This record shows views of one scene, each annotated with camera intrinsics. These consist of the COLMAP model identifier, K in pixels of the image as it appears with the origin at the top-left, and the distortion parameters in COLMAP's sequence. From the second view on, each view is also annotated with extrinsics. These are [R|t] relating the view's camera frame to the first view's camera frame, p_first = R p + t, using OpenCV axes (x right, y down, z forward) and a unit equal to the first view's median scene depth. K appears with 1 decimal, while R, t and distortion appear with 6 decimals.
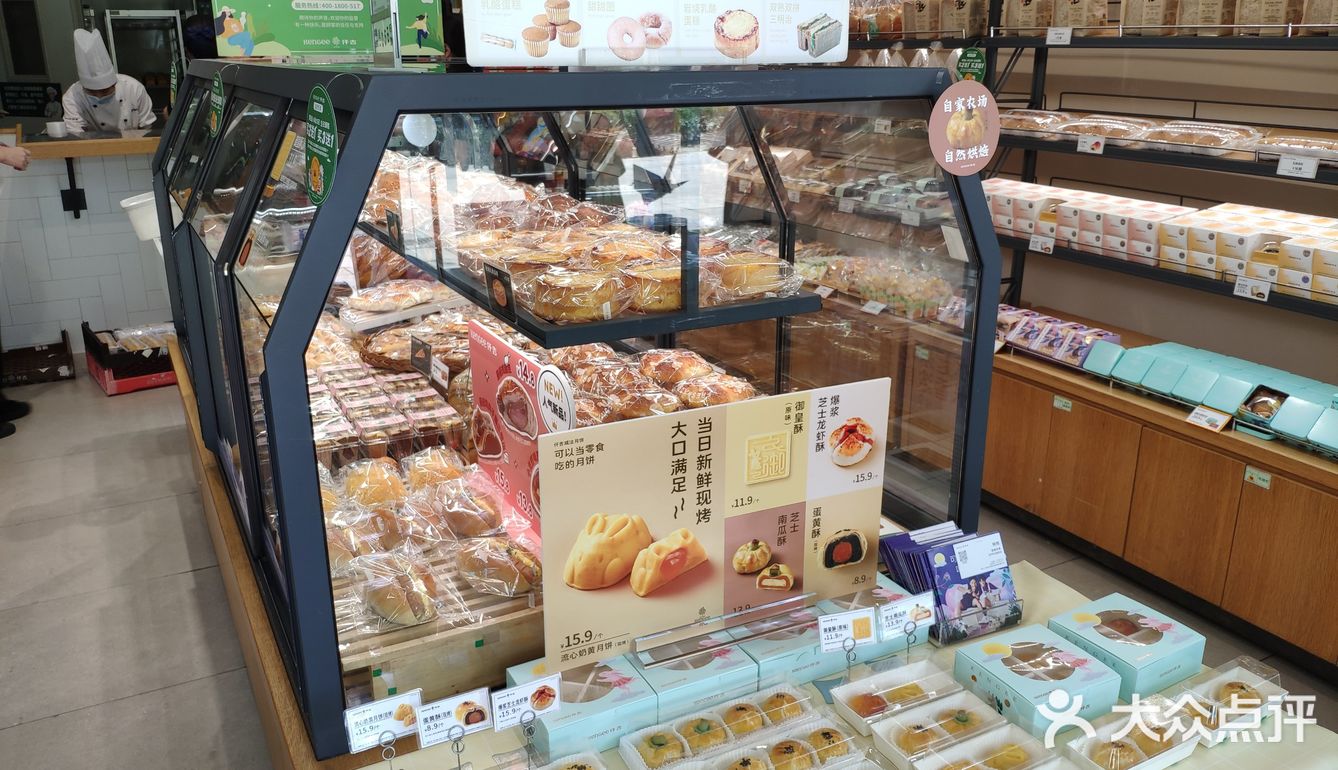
lens RADIAL K [[1053.9, 0, 669.0], [0, 1053.9, 385.0], [0, 0, 1]] dist [-0.000492, -0.001483]
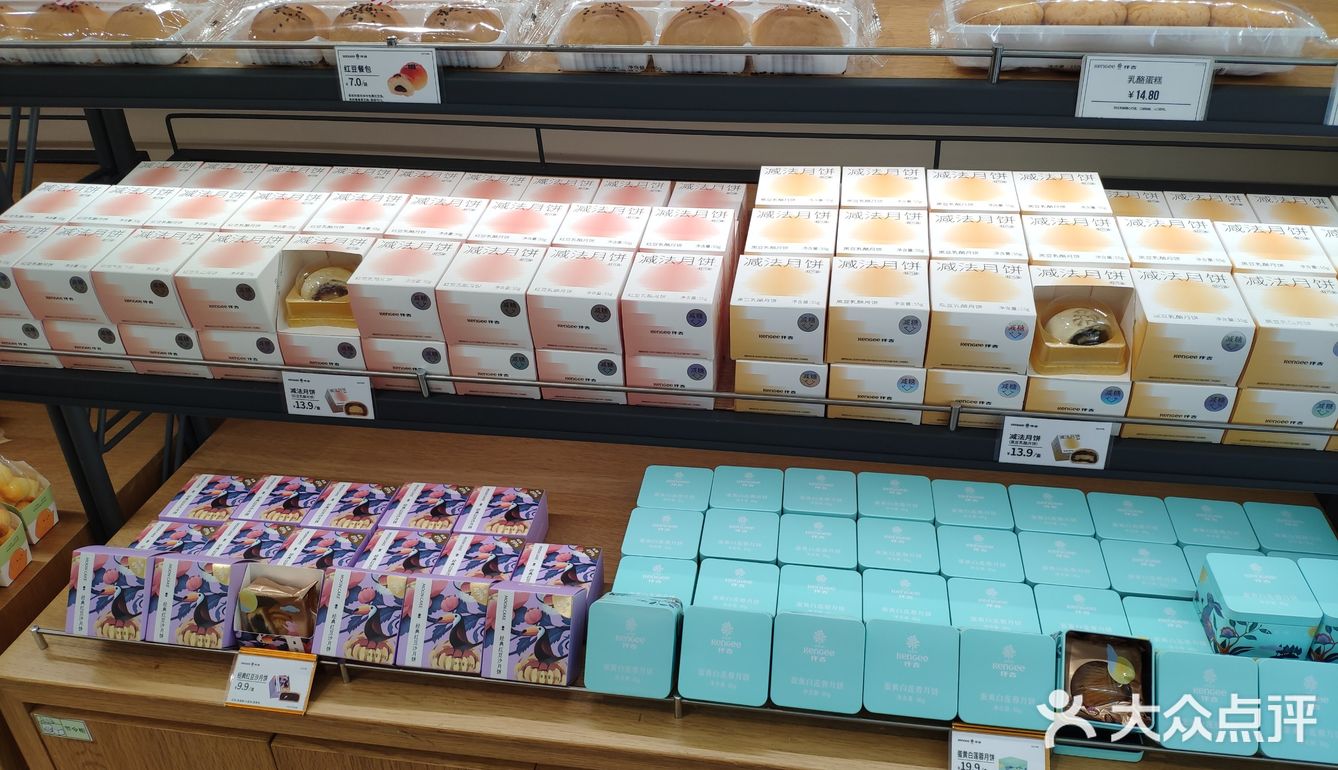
lens RADIAL K [[1053.9, 0, 669.0], [0, 1053.9, 385.0], [0, 0, 1]] dist [-0.000492, -0.001483]
pose [[0.607547, -0.419324, 0.674577, 0.212544], [0.276192, 0.907821, 0.315562, -0.224137], [-0.744718, -0.005406, 0.667358, 0.750856]]
